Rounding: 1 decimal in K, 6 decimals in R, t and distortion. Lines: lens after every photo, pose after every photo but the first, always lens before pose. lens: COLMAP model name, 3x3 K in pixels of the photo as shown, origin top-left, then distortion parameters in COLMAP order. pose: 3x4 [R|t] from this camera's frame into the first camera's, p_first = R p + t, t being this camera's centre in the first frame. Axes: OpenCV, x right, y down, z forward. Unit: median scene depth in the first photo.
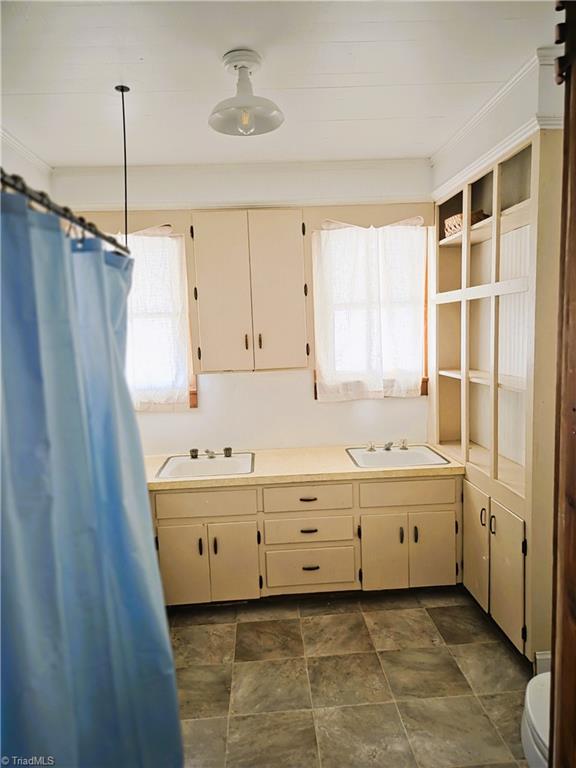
lens RADIAL K [[512.8, 0, 287.4], [0, 512.8, 378.9], [0, 0, 1]] dist [0.090428, -0.065554]
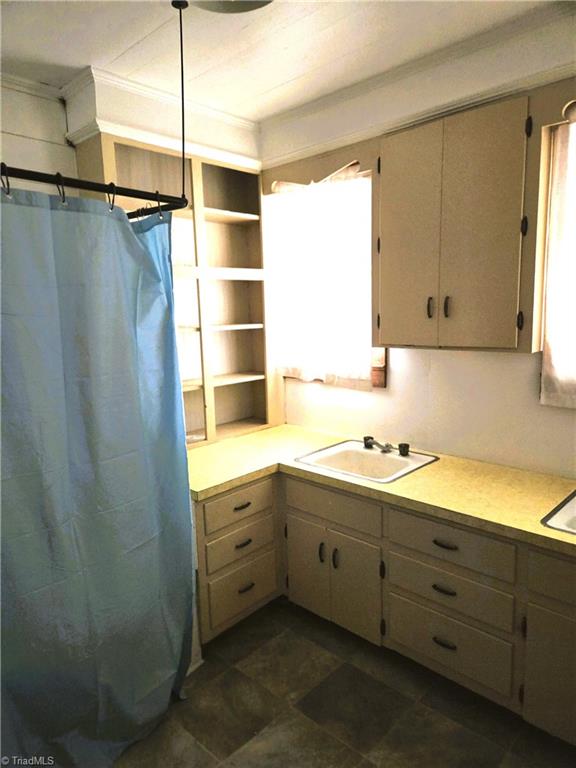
lens RADIAL K [[512.8, 0, 287.4], [0, 512.8, 378.9], [0, 0, 1]] dist [0.090428, -0.065554]
pose [[0.685216, 0.117171, -0.718853, 0.358508], [-0.064370, 0.992855, 0.100474, -0.036112], [0.725489, -0.022574, 0.687863, 0.382532]]
